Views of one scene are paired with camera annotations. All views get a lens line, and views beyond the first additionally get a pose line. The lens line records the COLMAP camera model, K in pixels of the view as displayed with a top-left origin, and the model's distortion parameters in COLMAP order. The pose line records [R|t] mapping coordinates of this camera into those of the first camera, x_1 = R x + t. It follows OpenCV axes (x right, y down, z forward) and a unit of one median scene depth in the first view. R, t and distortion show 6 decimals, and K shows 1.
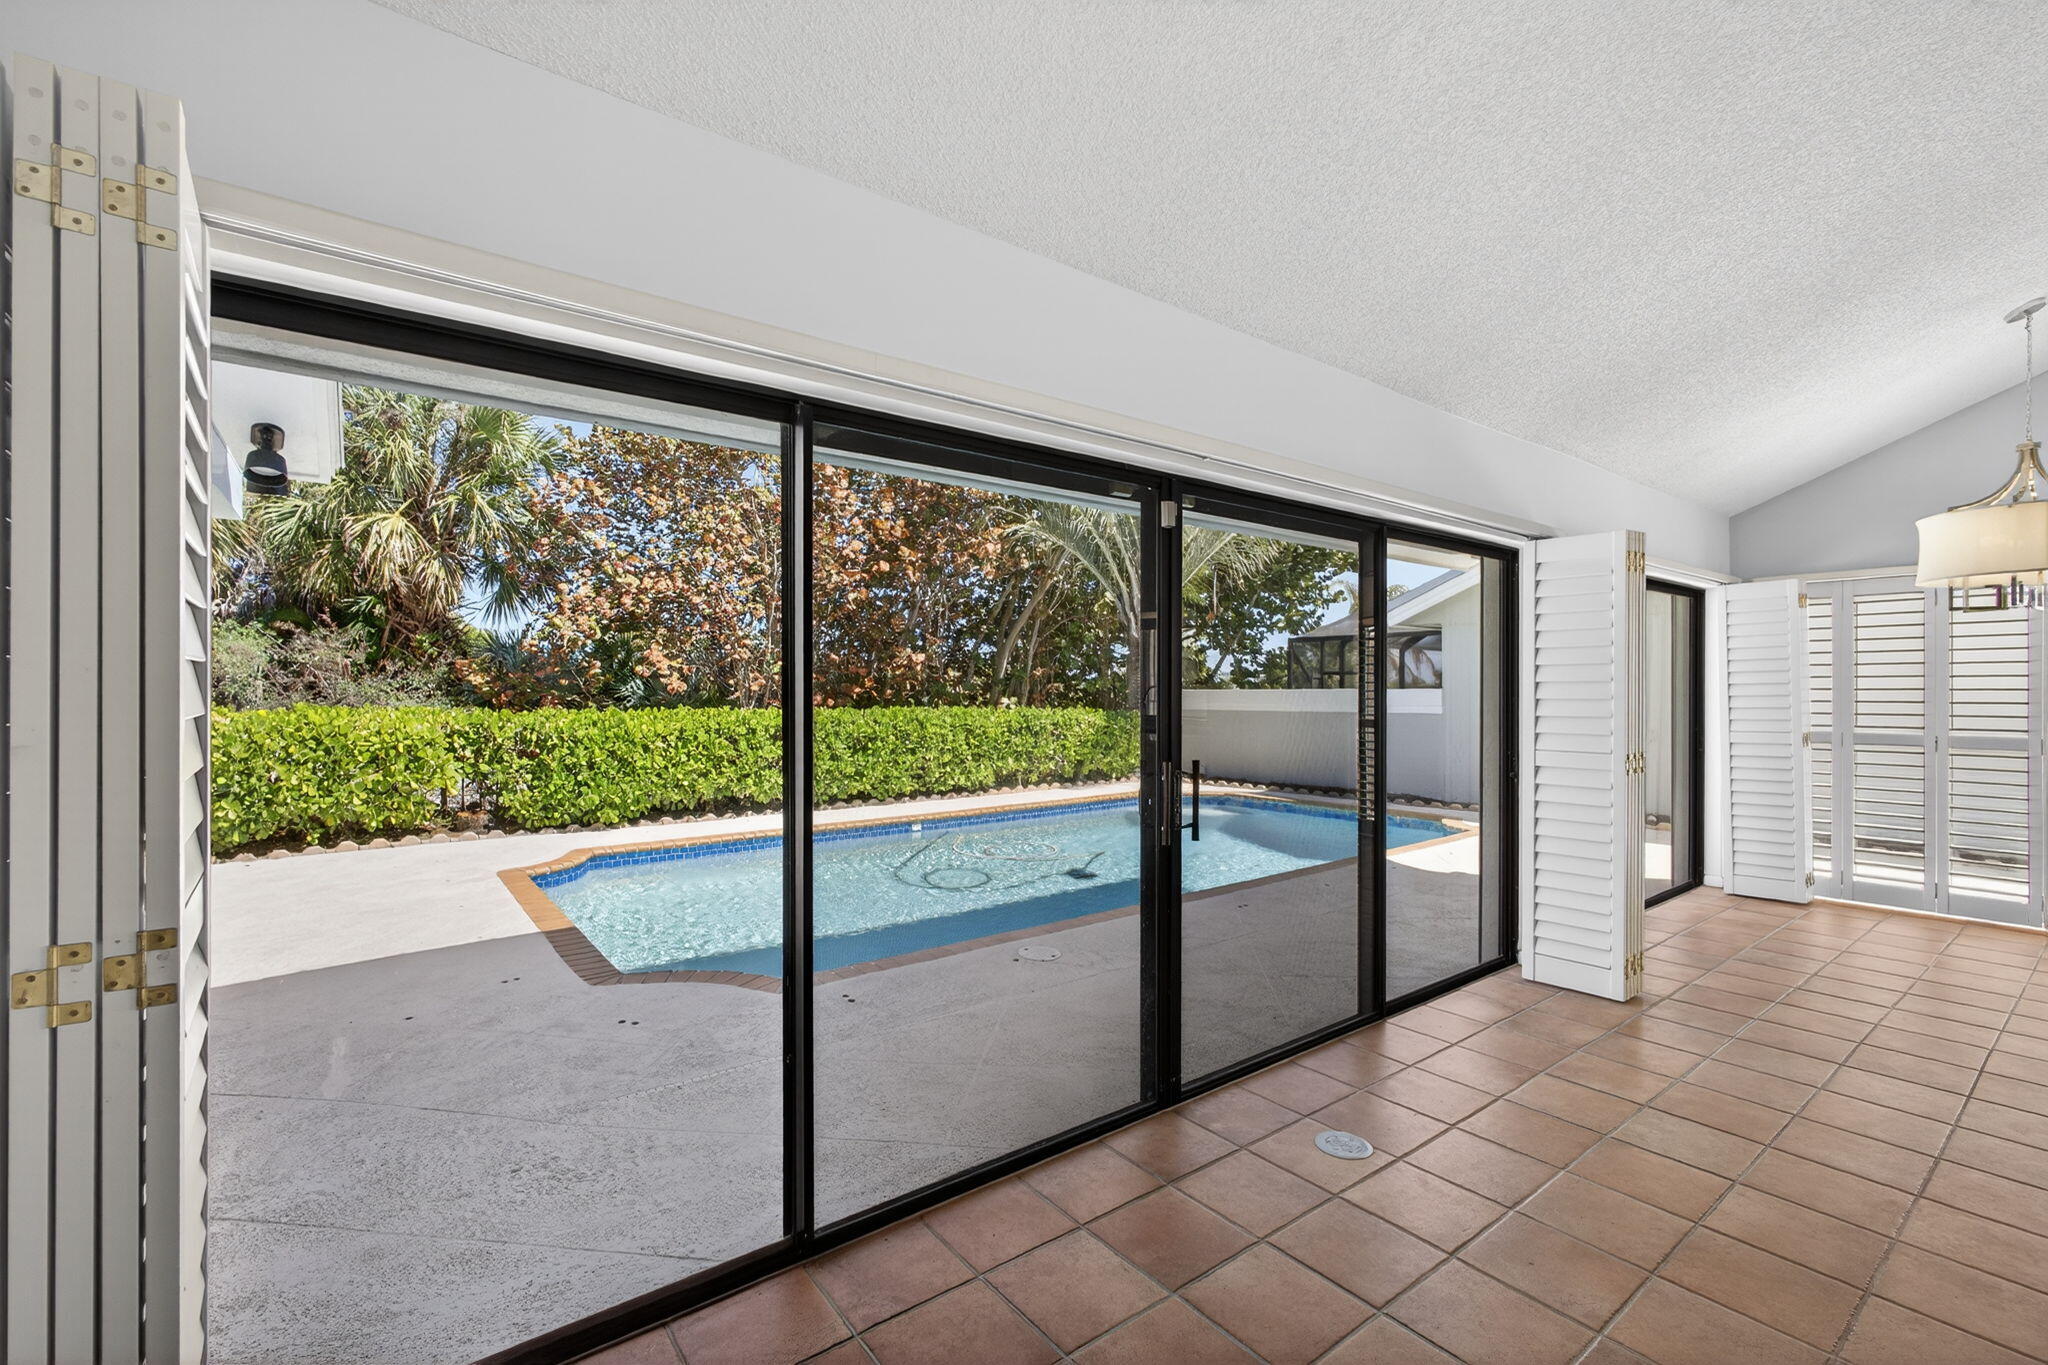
lens RADIAL K [[870.2, 0, 1020.6], [0, 870.2, 693.7], [0, 0, 1]] dist [-0.001381, -0.000174]
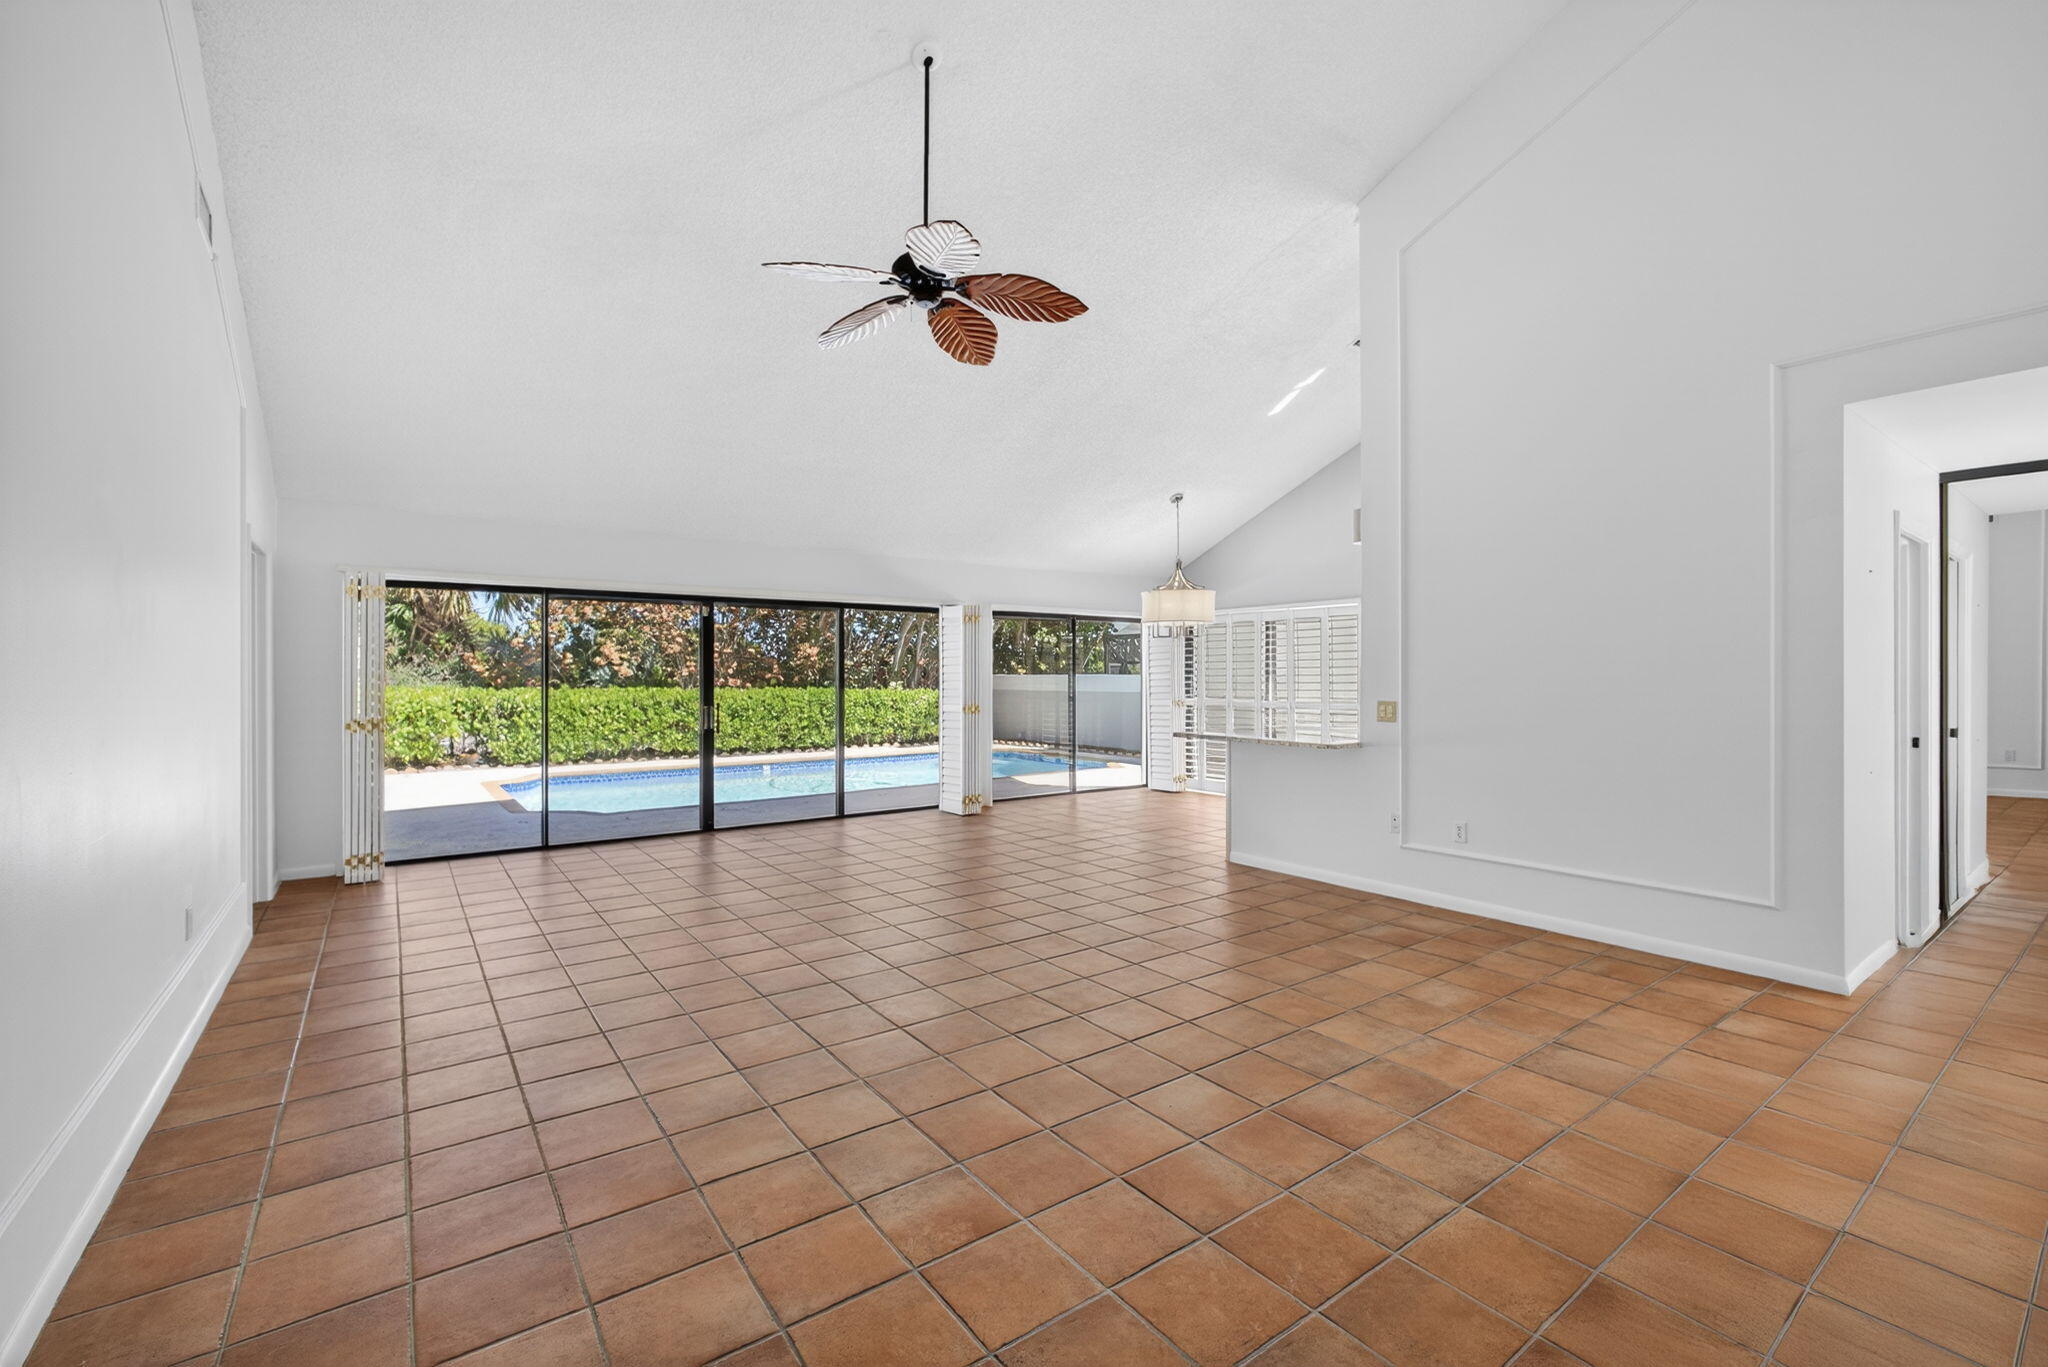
lens RADIAL K [[871.7, 0, 1025.9], [0, 871.7, 678.6], [0, 0, 1]] dist [0.000129, 0.000042]
pose [[0.999890, 0.000774, -0.014793, 0.349539], [-0.000786, 0.999999, -0.000806, 0.001936], [0.014792, 0.000817, 0.999890, -0.491177]]
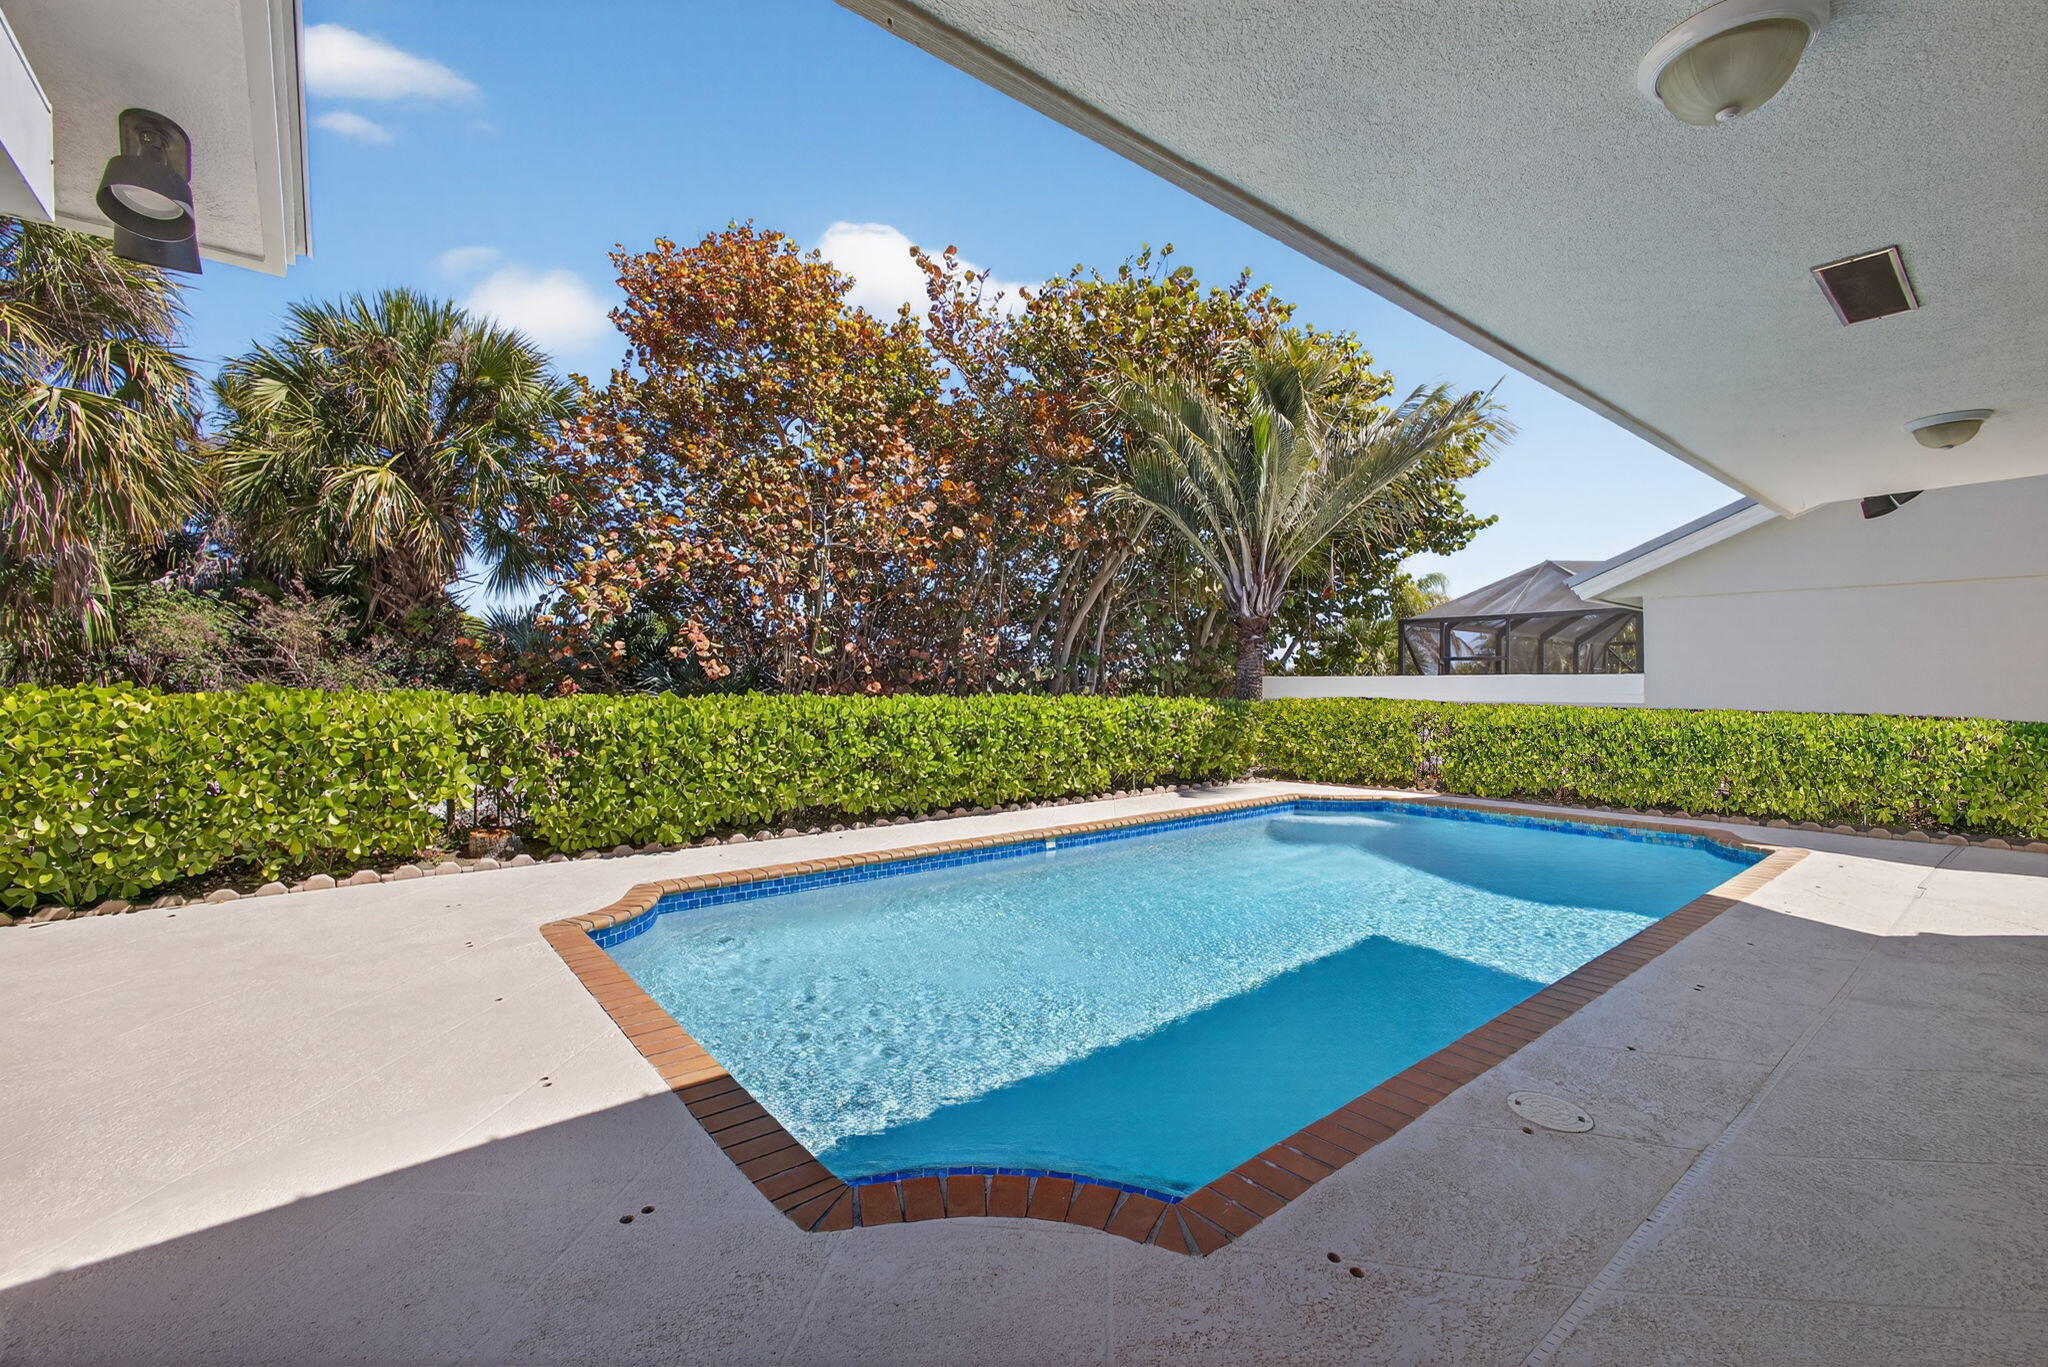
lens RADIAL K [[851.6, 0, 1024.0], [0, 851.6, 683.5], [0, 0, 1]] dist [-0.007467, 0.000393]
pose [[0.999586, 0.002832, 0.028615, -0.169380], [-0.002701, 0.999986, -0.004603, 0.009820], [-0.028628, 0.004523, 0.999580, 0.224803]]
